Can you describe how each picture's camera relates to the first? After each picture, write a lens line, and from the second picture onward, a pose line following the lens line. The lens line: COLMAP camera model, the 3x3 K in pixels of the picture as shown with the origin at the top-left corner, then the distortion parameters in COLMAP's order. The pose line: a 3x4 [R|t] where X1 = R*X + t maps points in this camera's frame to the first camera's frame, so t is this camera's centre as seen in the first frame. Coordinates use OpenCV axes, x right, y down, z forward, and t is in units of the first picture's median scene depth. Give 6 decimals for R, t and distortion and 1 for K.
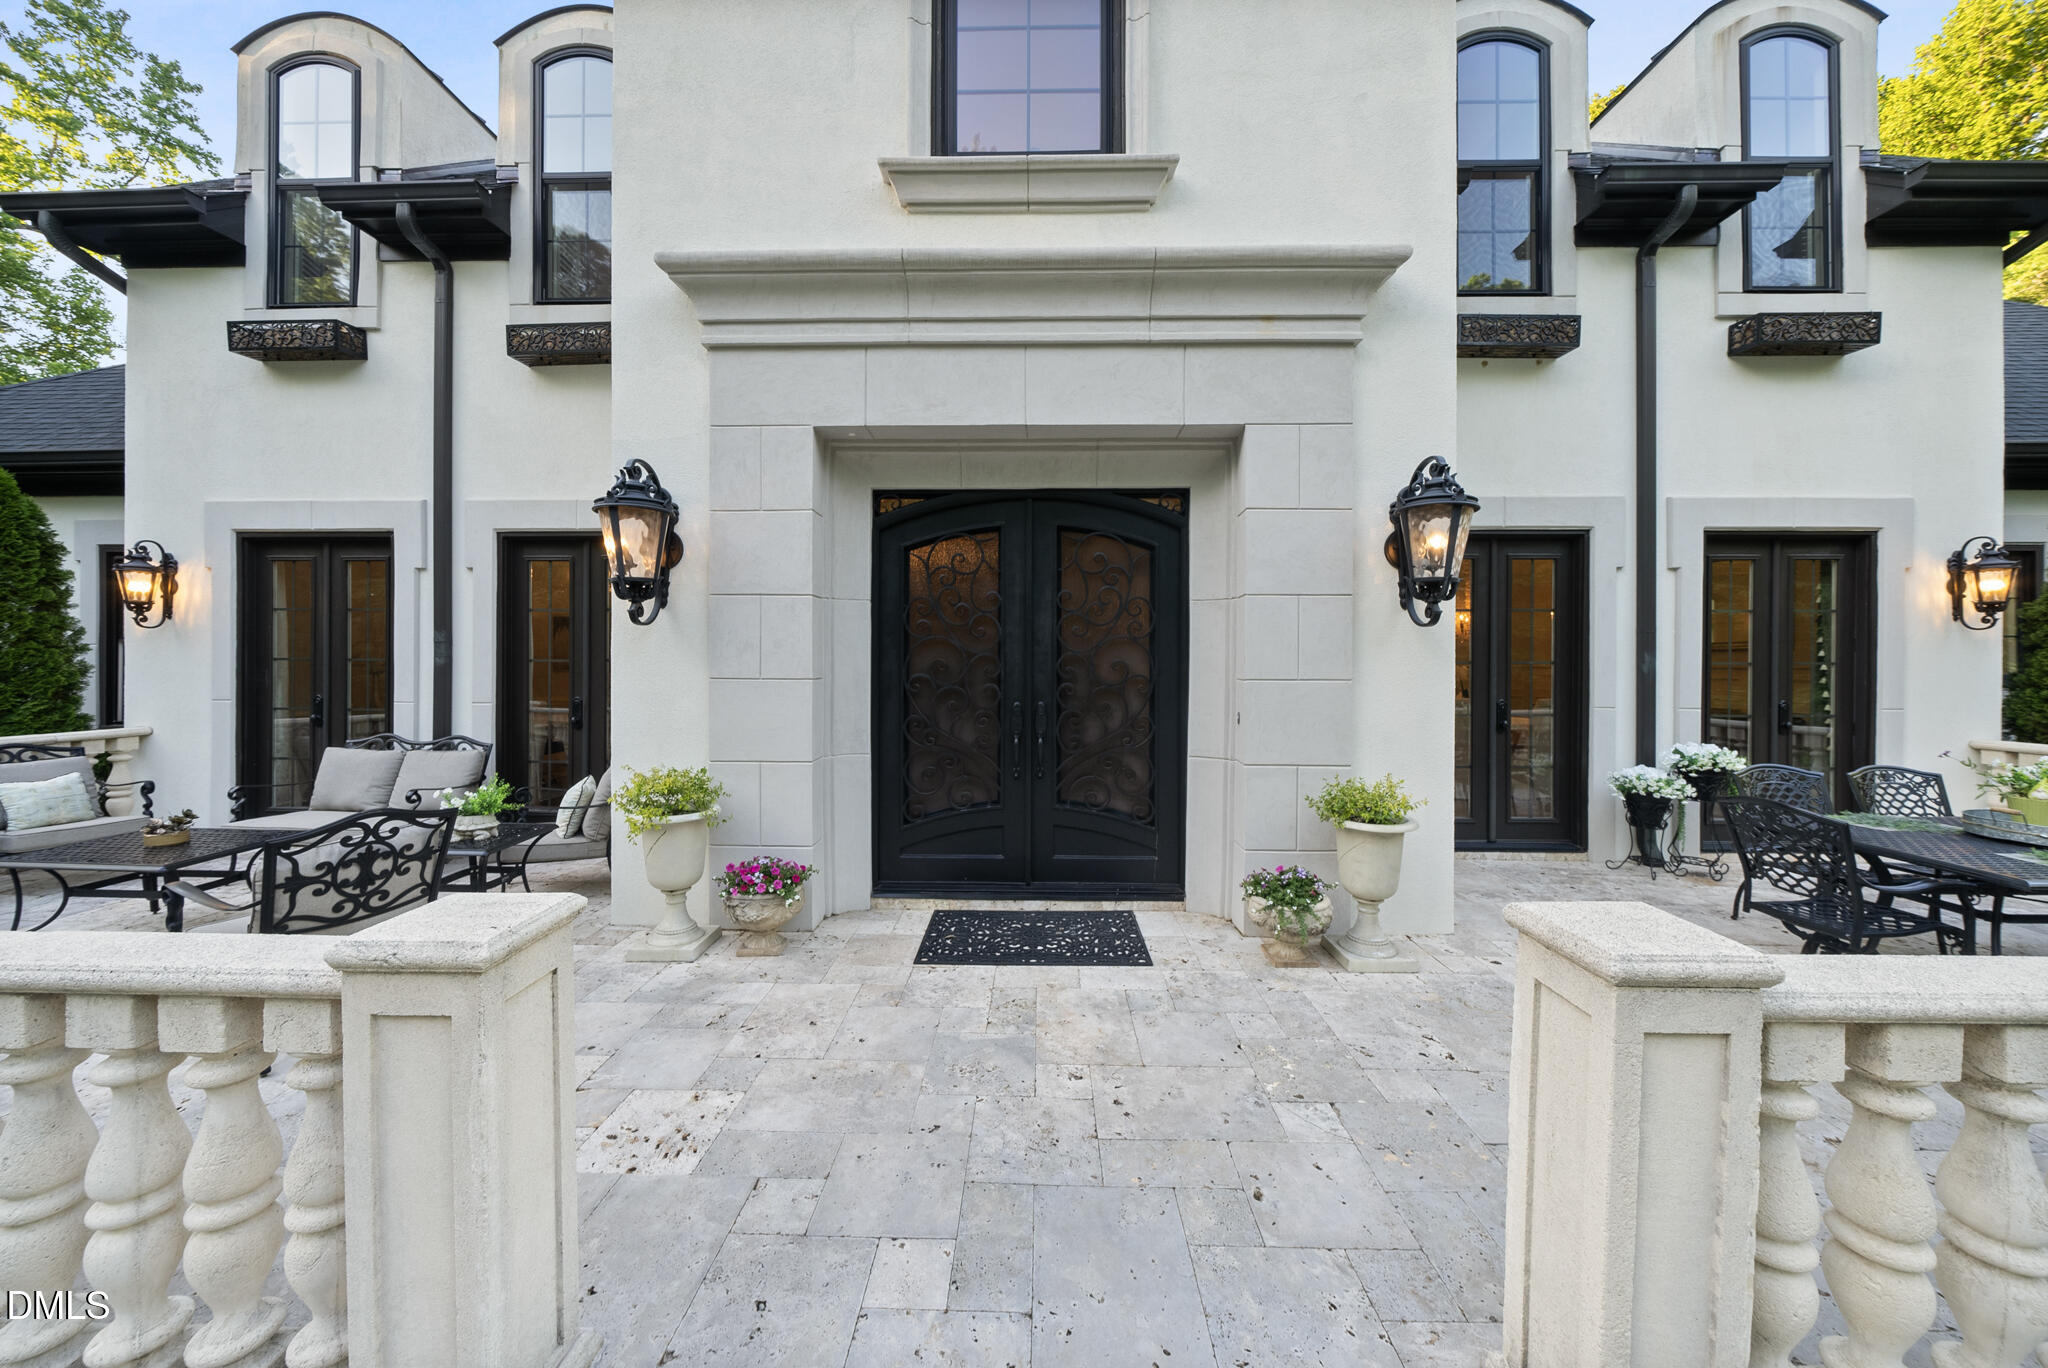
lens RADIAL K [[711.8, 0, 1021.2], [0, 711.8, 669.3], [0, 0, 1]] dist [-0.010176, 0.000524]
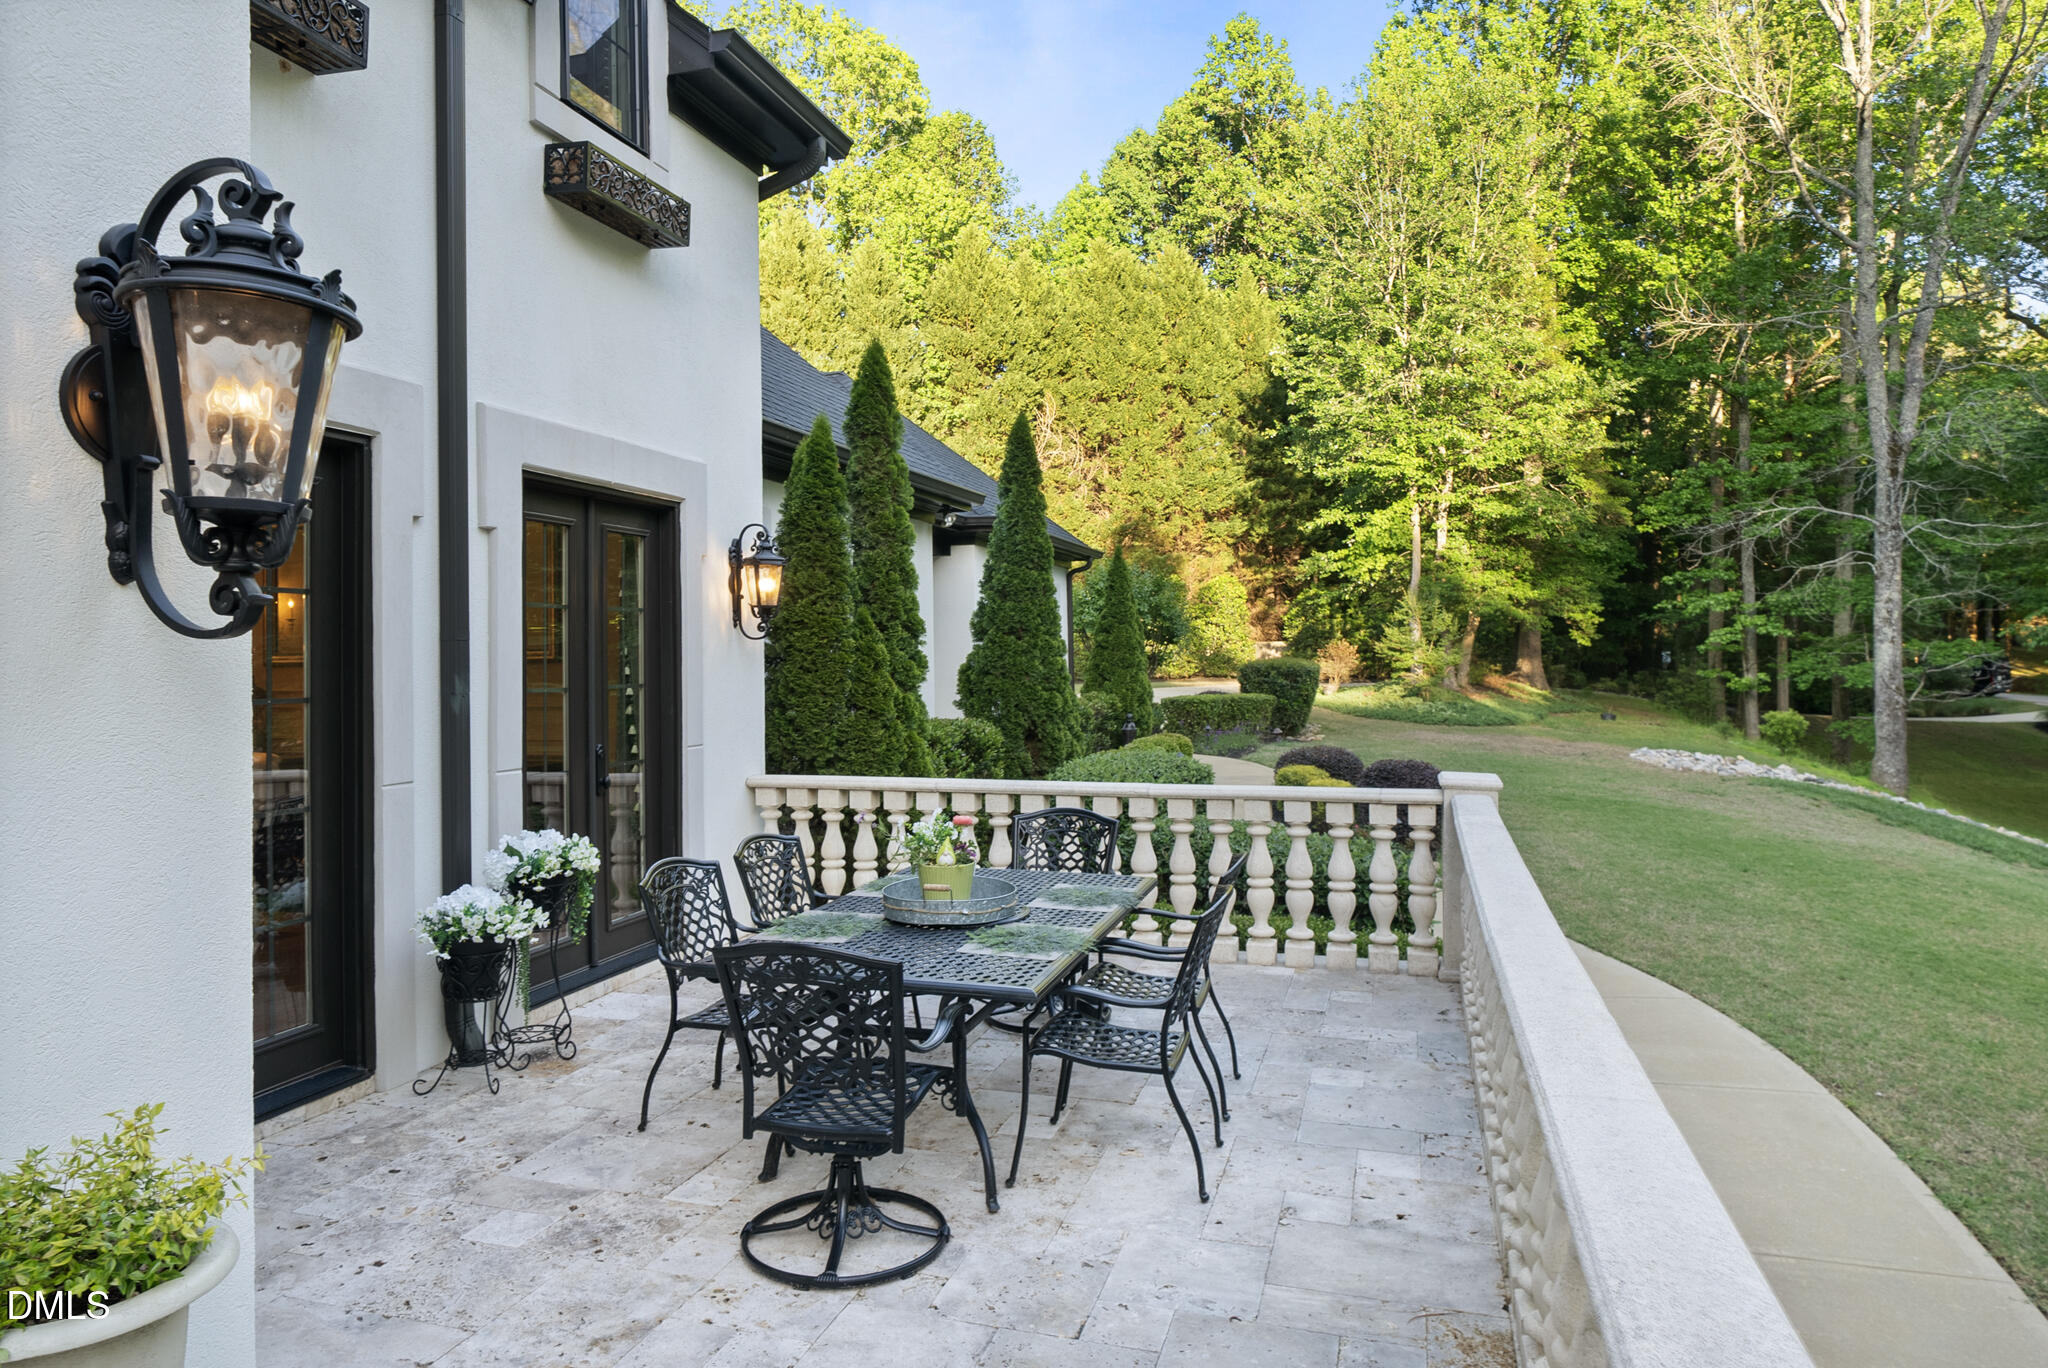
lens RADIAL K [[1257.9, 0, 1031.9], [0, 1257.9, 633.1], [0, 0, 1]] dist [-0.005380, -0.003394]
pose [[0.256014, 0.011972, 0.966599, 0.055645], [0.022259, 0.999585, -0.018276, -0.029811], [-0.966417, 0.026194, 0.255642, 0.320240]]
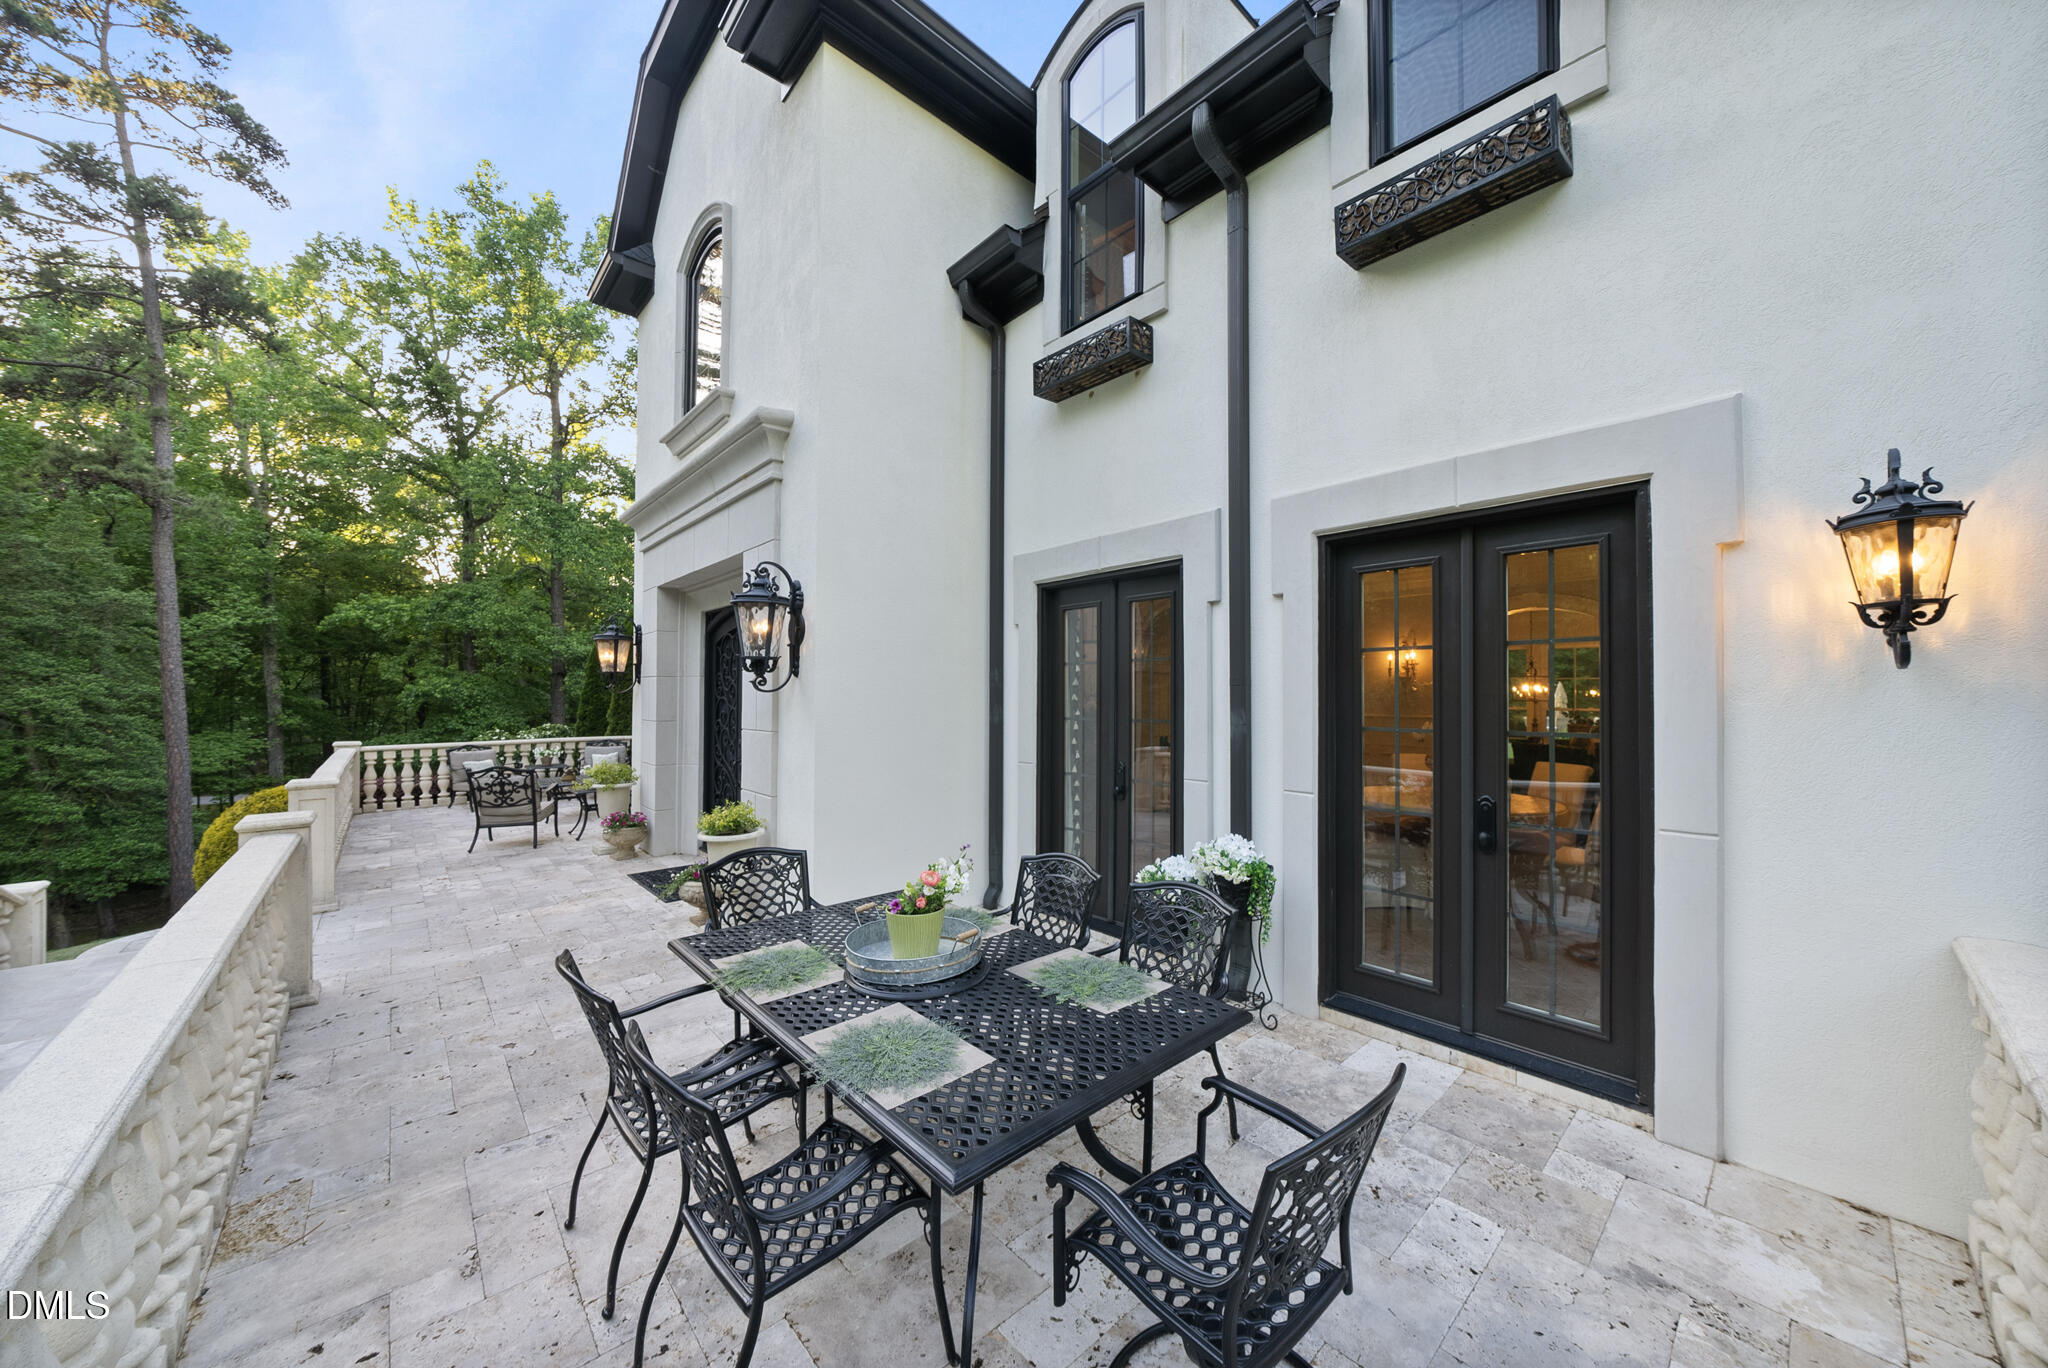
lens RADIAL K [[711.8, 0, 1027.9], [0, 711.8, 690.2], [0, 0, 1]] dist [-0.010176, 0.000524]
pose [[0.686243, -0.007726, -0.727332, 1.295675], [-0.008187, 0.999798, -0.018345, -0.030768], [0.727327, 0.018544, 0.686041, 0.321303]]
